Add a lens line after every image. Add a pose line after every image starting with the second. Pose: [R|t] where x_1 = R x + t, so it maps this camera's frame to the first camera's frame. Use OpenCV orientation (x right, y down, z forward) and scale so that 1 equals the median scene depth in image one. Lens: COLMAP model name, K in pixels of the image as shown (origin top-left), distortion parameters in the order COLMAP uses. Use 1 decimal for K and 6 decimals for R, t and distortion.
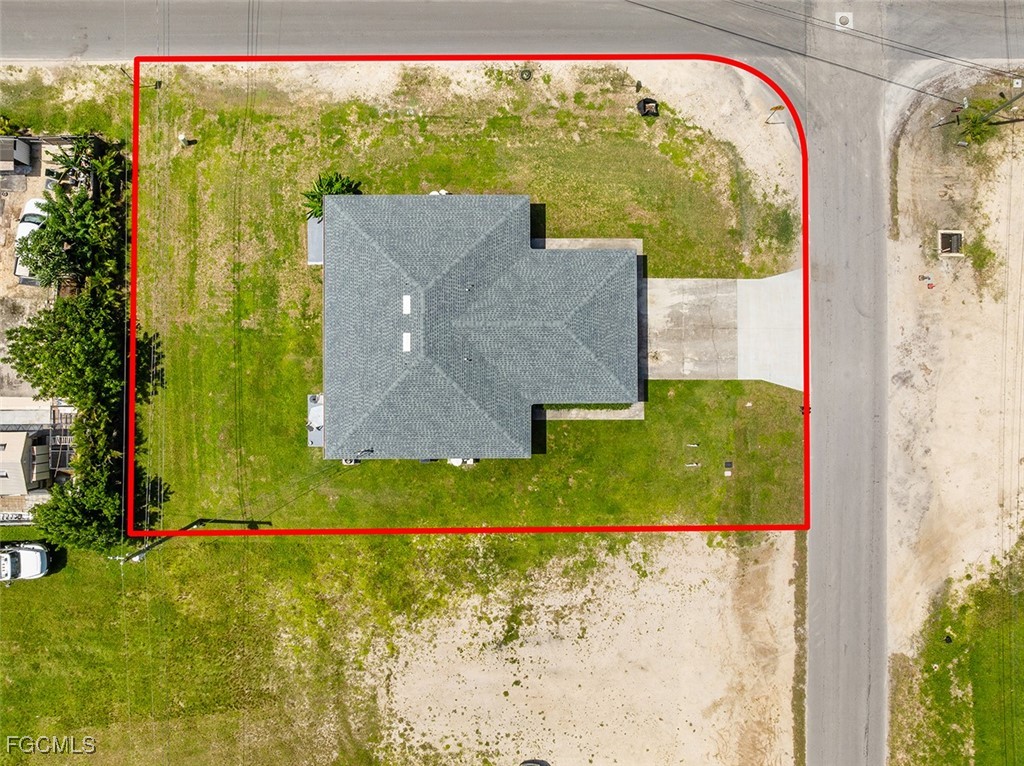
lens RADIAL K [[729.6, 0, 512.0], [0, 729.6, 383.0], [0, 0, 1]] dist [-0.039599, 0.003240]
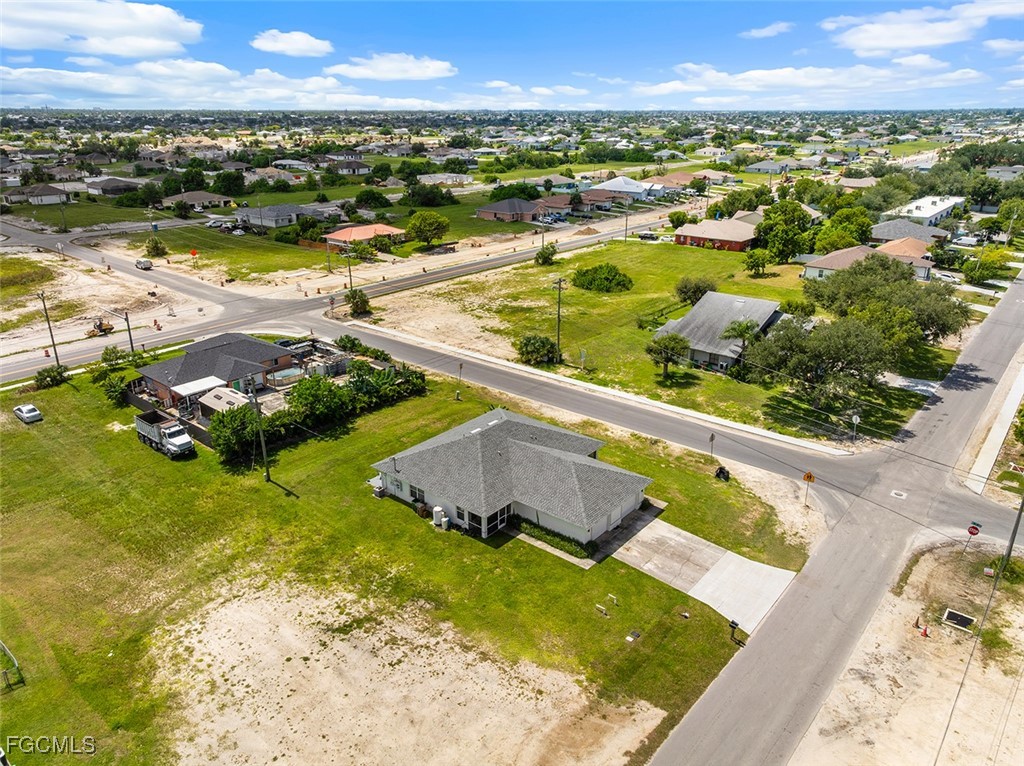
lens RADIAL K [[724.3, 0, 517.8], [0, 724.3, 381.7], [0, 0, 1]] dist [-0.040001, 0.006040]
pose [[0.771003, 0.207431, -0.602102, 0.675795], [-0.636590, 0.277100, -0.719701, 0.791267], [0.017555, 0.938183, 0.345693, 0.369463]]
